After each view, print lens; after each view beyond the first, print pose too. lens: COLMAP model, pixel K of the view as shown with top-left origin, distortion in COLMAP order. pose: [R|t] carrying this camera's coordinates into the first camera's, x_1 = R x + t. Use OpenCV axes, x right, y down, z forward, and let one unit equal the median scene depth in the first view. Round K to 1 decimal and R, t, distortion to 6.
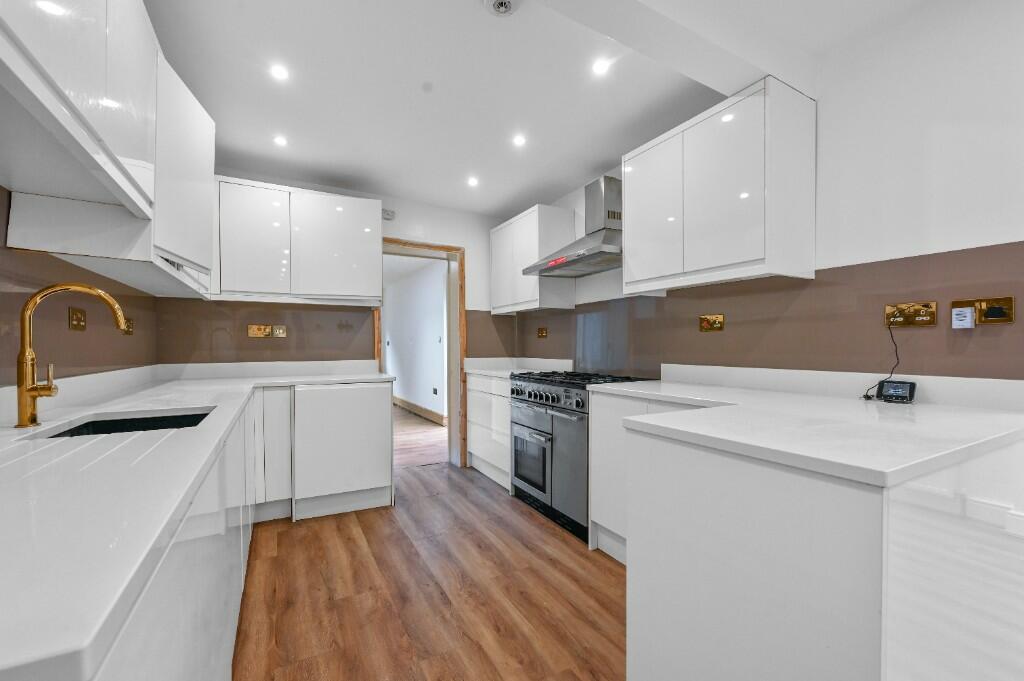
lens RADIAL K [[419.6, 0, 512.0], [0, 419.6, 340.5], [0, 0, 1]] dist [0.000131, 0.000045]
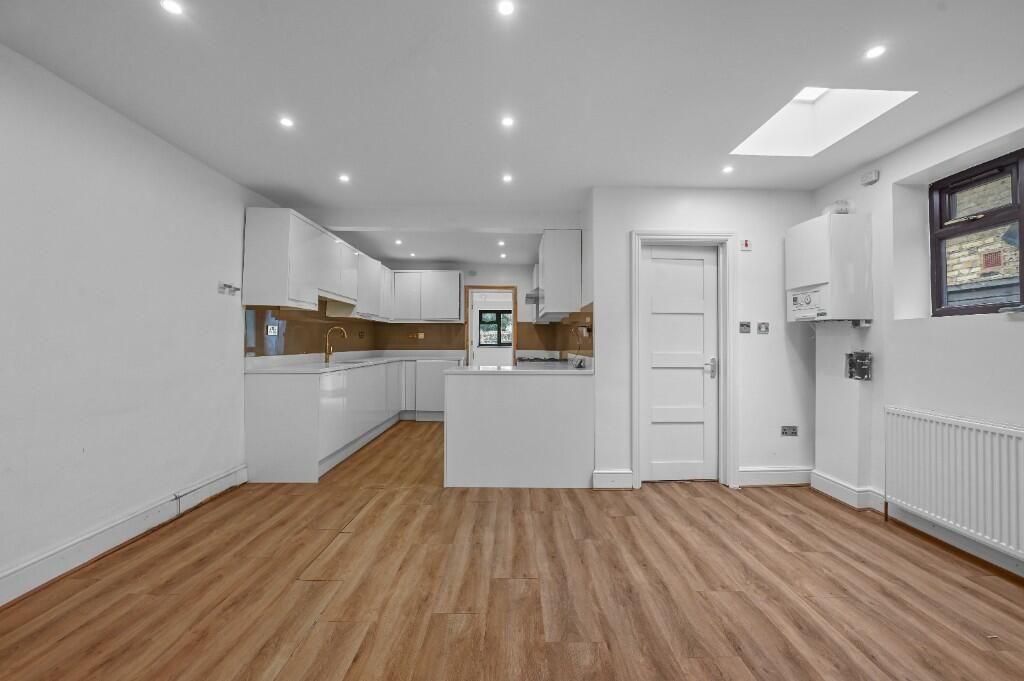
lens RADIAL K [[416.6, 0, 512.0], [0, 416.6, 340.5], [0, 0, 1]] dist [-0.001890, -0.000159]
pose [[0.877014, -0.000722, -0.480465, 1.518398], [0.003905, 0.999977, 0.005625, -0.018934], [0.480450, -0.006810, 0.876996, -1.086492]]
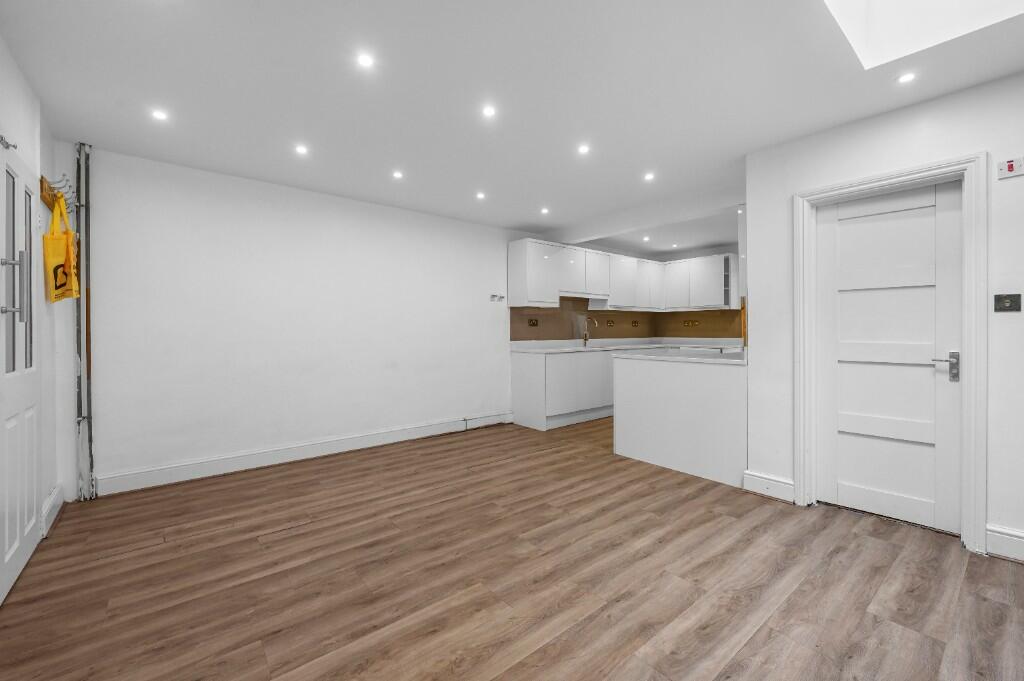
lens RADIAL K [[419.6, 0, 512.0], [0, 419.6, 340.5], [0, 0, 1]] dist [0.000131, 0.000045]
pose [[0.179162, 0.020970, -0.983596, 2.414314], [0.018481, 0.999525, 0.024676, -0.012990], [0.983646, -0.022598, 0.178690, -0.523174]]
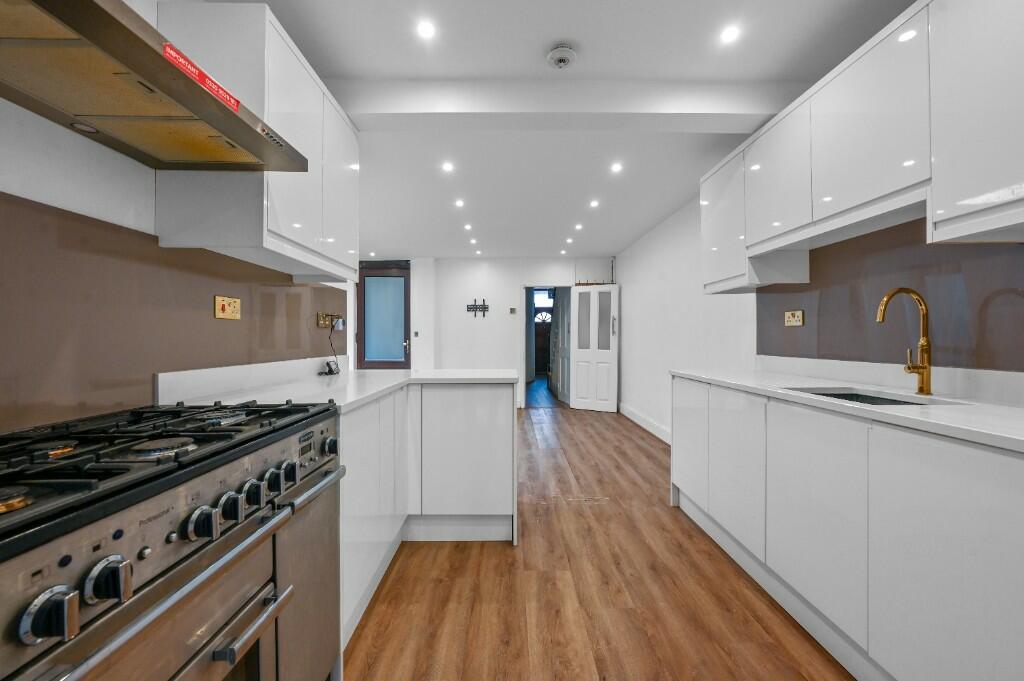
lens RADIAL K [[419.6, 0, 512.0], [0, 419.6, 340.5], [0, 0, 1]] dist [0.000131, 0.000045]
pose [[-0.879244, -0.001502, 0.476369, -0.396525], [-0.006004, 0.999951, -0.007930, 0.027260], [-0.476334, -0.009832, -0.879210, 1.834353]]
